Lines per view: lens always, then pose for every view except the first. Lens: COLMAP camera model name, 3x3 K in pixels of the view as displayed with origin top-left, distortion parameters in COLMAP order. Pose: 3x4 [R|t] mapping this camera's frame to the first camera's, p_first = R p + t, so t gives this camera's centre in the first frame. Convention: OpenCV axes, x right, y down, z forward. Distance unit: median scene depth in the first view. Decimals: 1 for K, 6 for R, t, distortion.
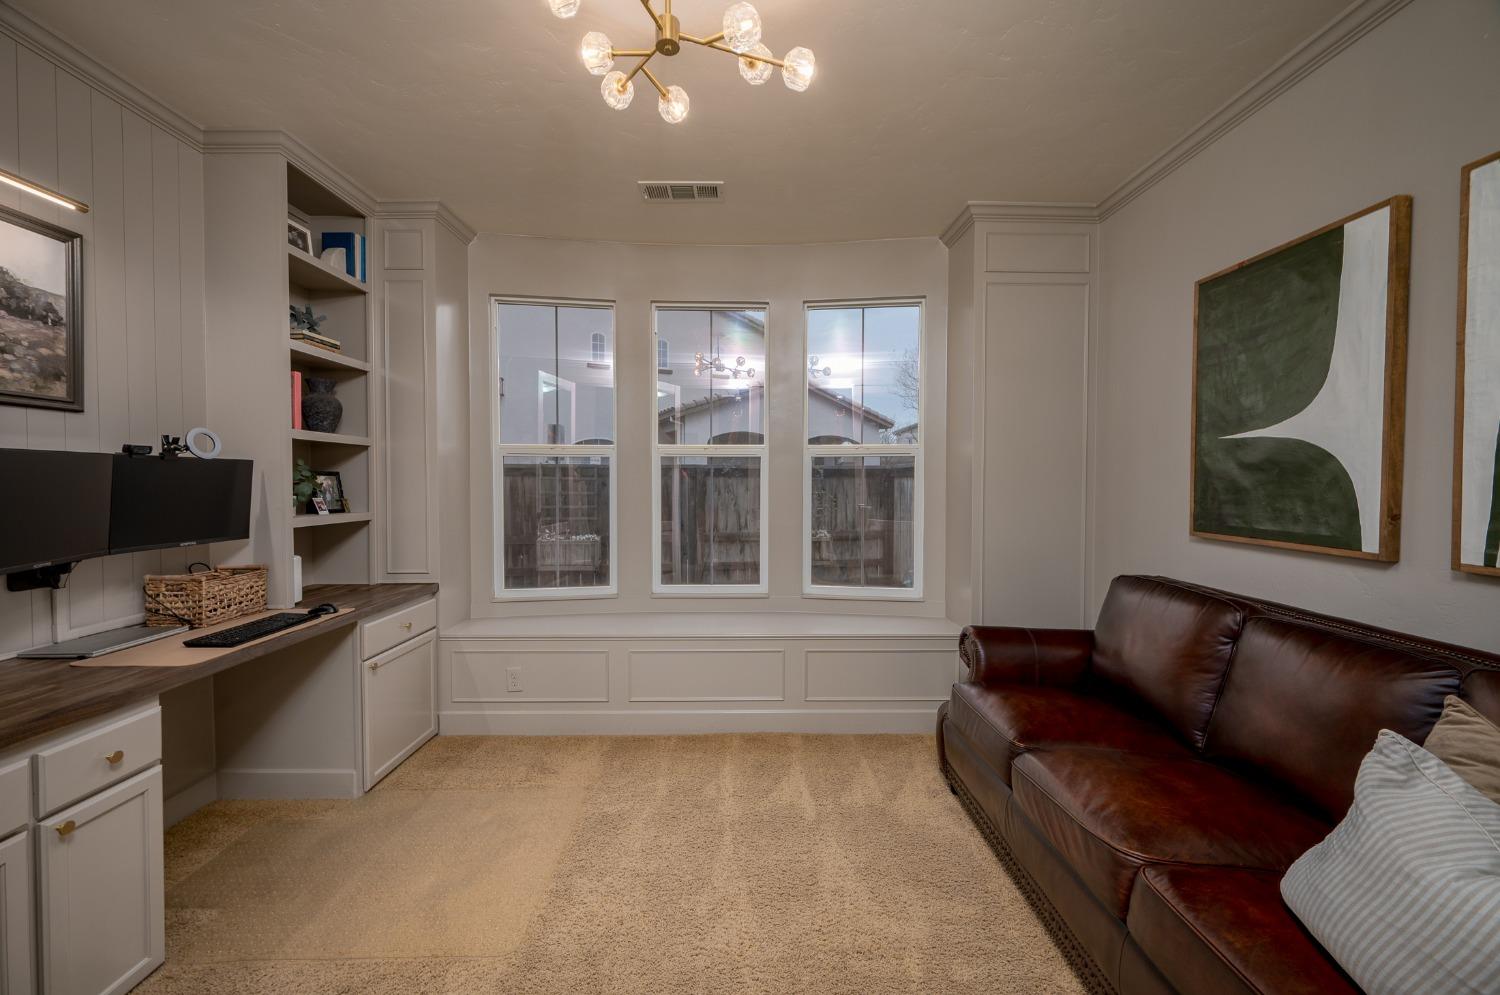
lens RADIAL K [[595.8, 0, 748.2], [0, 595.8, 491.9], [0, 0, 1]] dist [-0.002834, -0.000561]
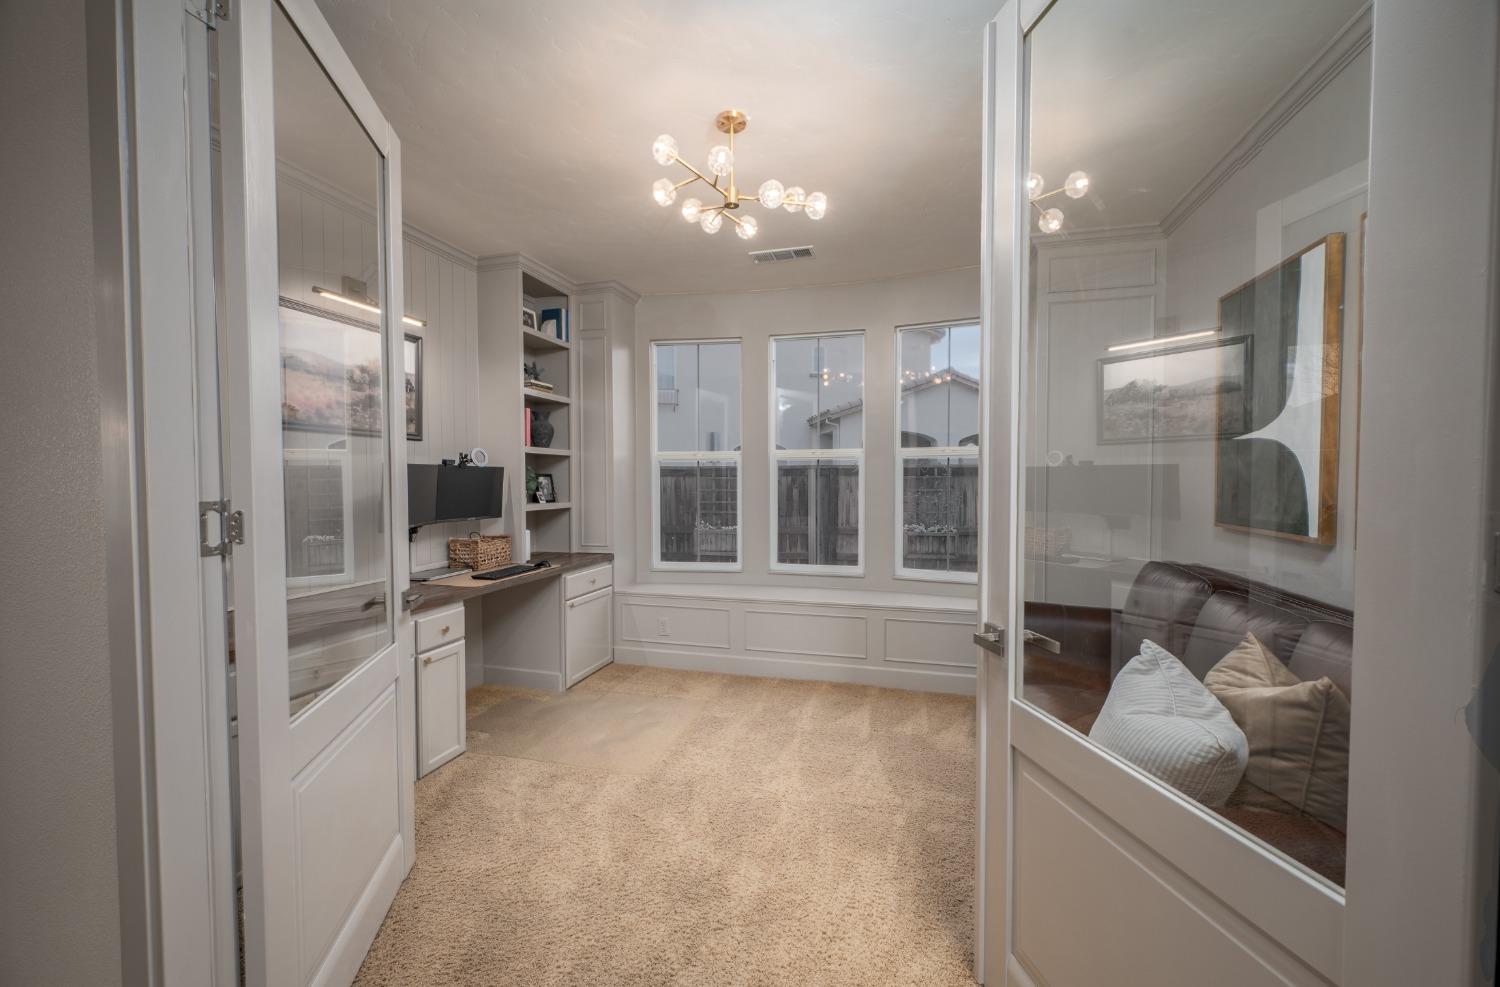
lens RADIAL K [[598.0, 0, 747.3], [0, 598.0, 491.3], [0, 0, 1]] dist [-0.002209, -0.000674]
pose [[0.959021, 0.001972, -0.283328, 0.201280], [-0.002223, 0.999997, -0.000563, 0.008729], [0.283327, 0.001169, 0.959023, -0.290363]]
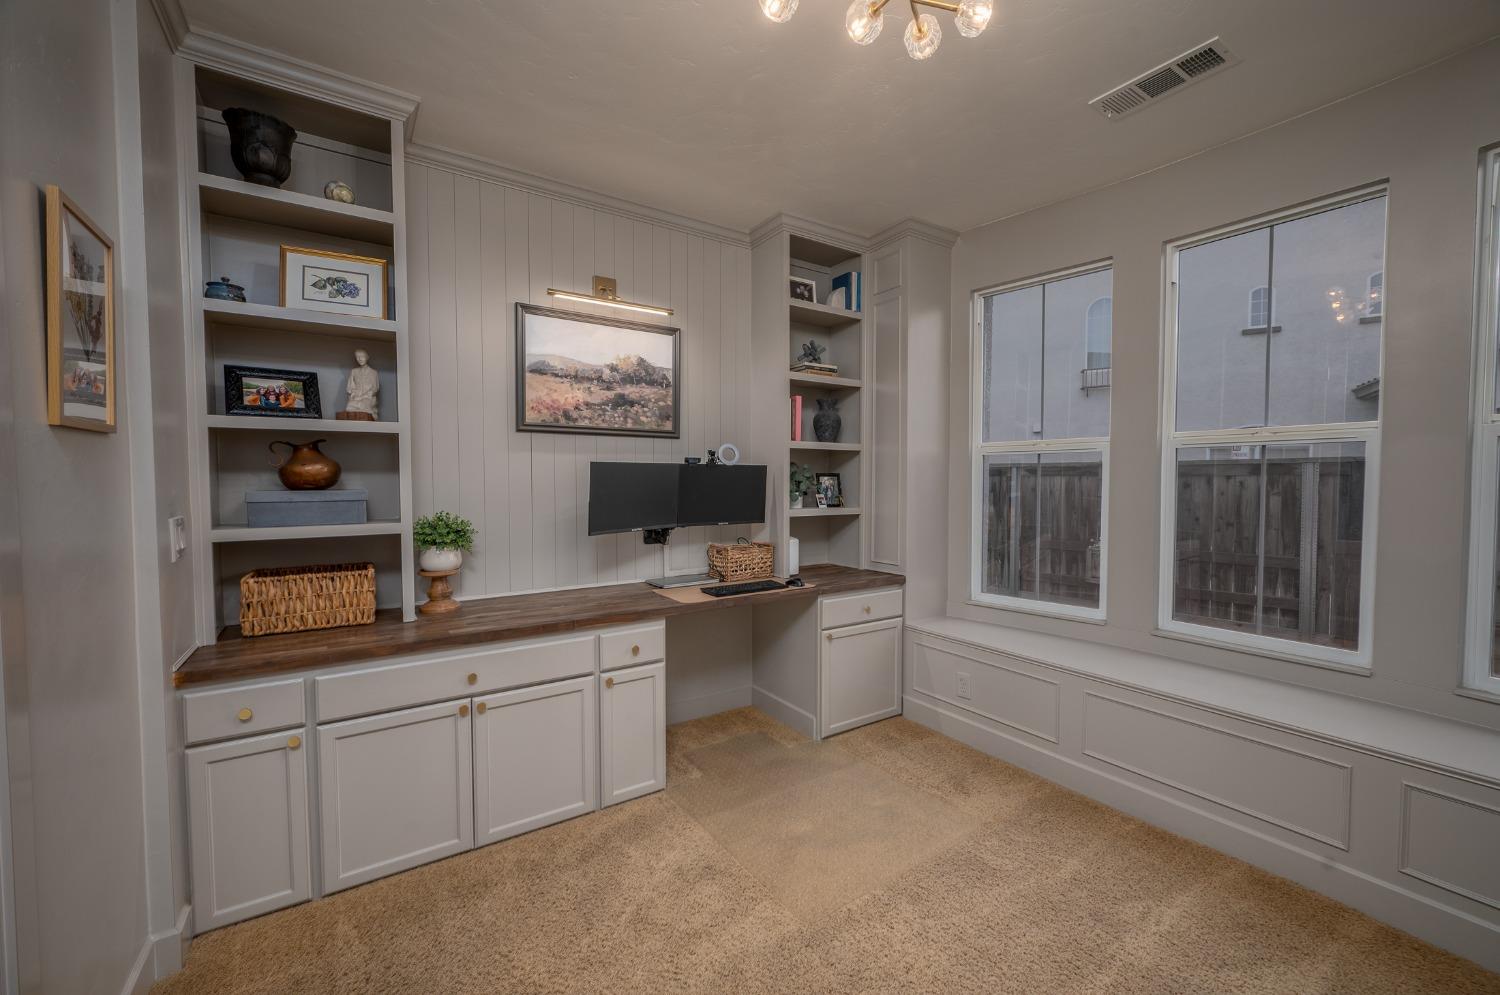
lens RADIAL K [[598.2, 0, 750.0], [0, 598.2, 497.5], [0, 0, 1]] dist [-0.001776, -0.000112]
pose [[0.540376, 0.023478, -0.841096, 0.268647], [-0.016499, 0.999714, 0.017305, -0.002833], [0.841262, 0.004526, 0.540609, 0.205358]]
